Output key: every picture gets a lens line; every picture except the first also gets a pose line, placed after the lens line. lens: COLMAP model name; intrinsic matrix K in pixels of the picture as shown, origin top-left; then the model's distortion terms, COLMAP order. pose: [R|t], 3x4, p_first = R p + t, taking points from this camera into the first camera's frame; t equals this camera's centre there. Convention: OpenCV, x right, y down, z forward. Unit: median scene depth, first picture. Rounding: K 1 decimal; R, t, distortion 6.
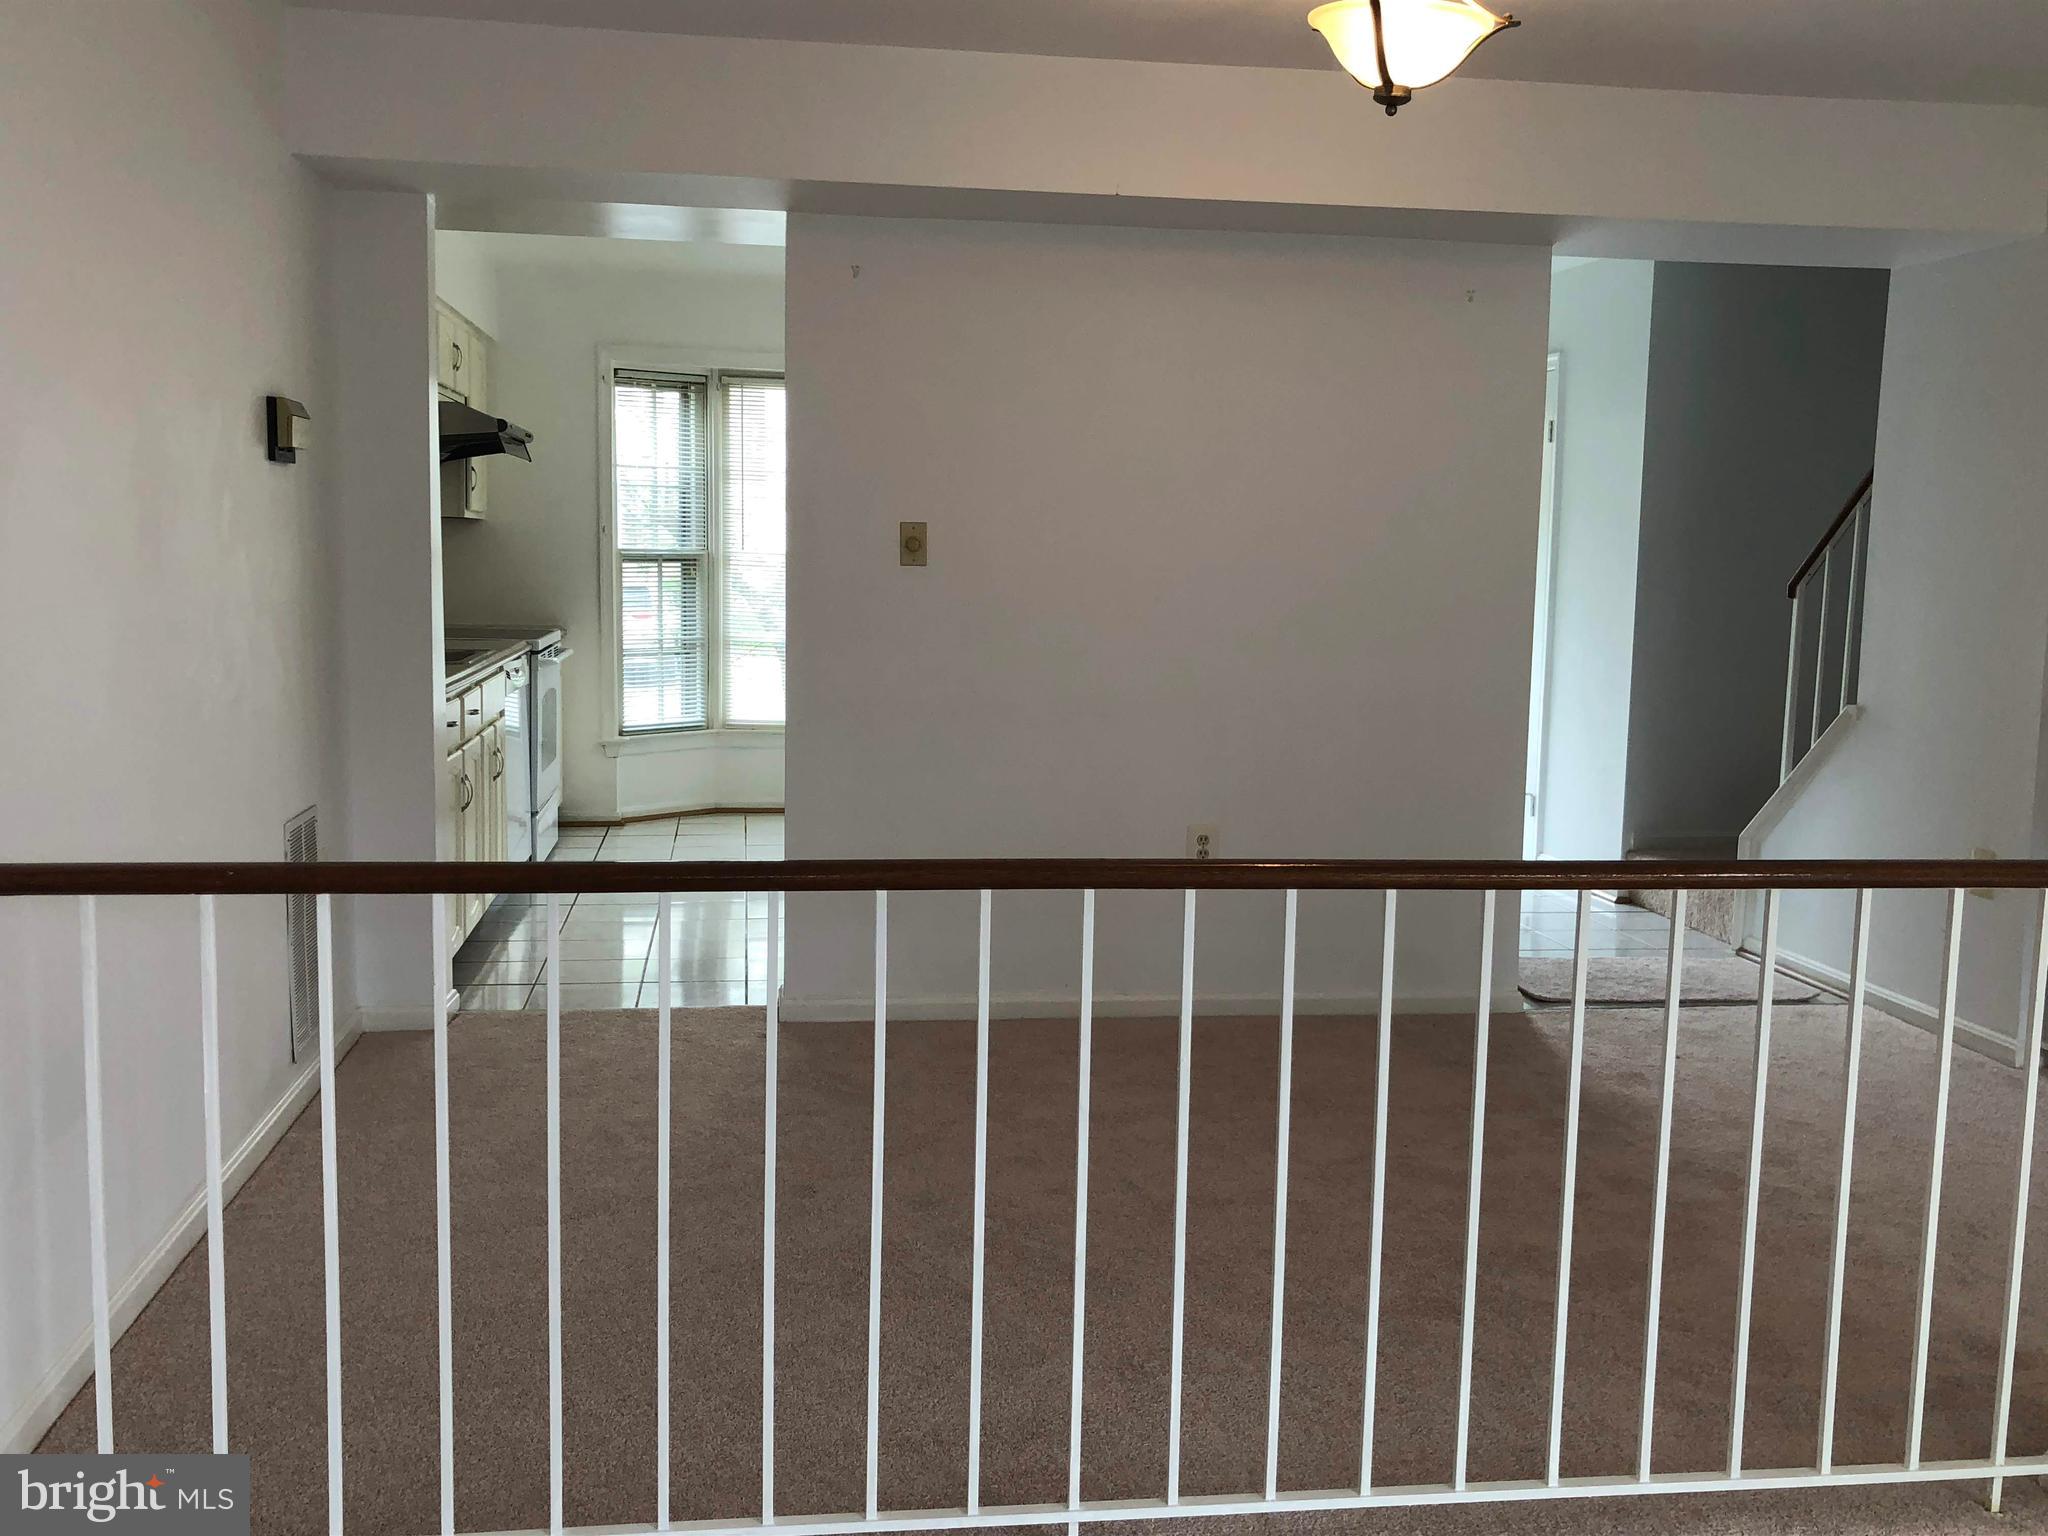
lens RADIAL K [[1826.7, 0, 1024.4], [0, 1826.7, 769.8], [0, 0, 1]] dist [-0.001998, 0.003942]
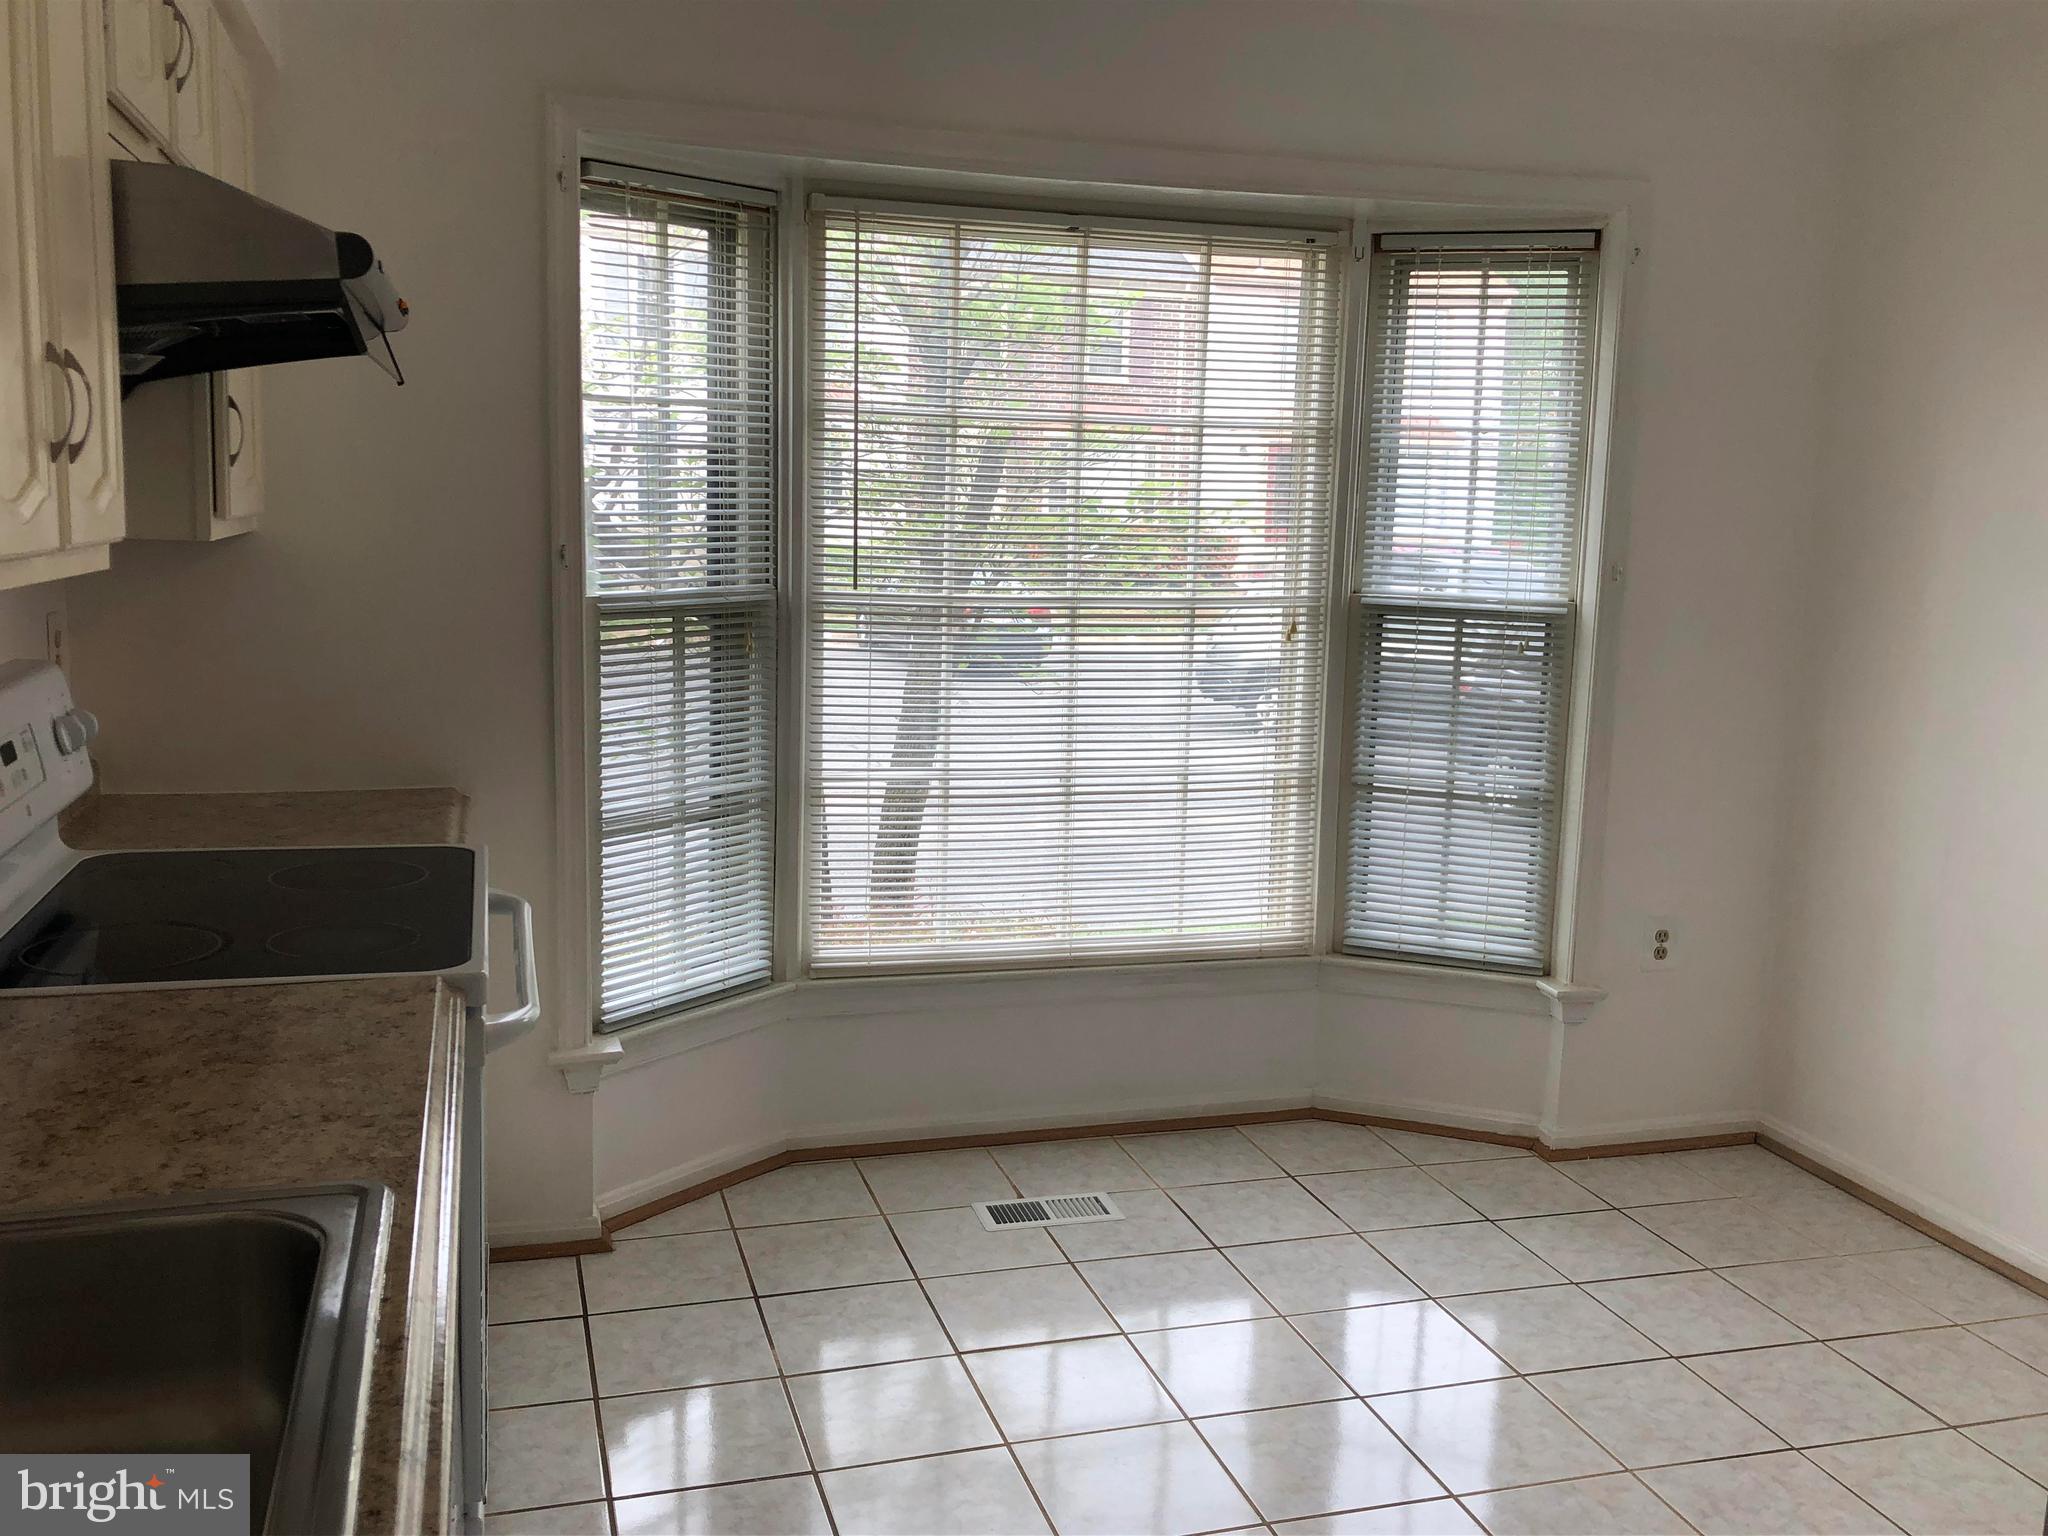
lens RADIAL K [[1826.7, 0, 1019.4], [0, 1826.7, 763.1], [0, 0, 1]] dist [-0.001998, 0.003942]
pose [[0.991662, -0.005932, 0.128729, -0.174351], [0.000939, 0.999246, 0.038813, -0.096379], [-0.128862, -0.038368, 0.990920, 0.556529]]
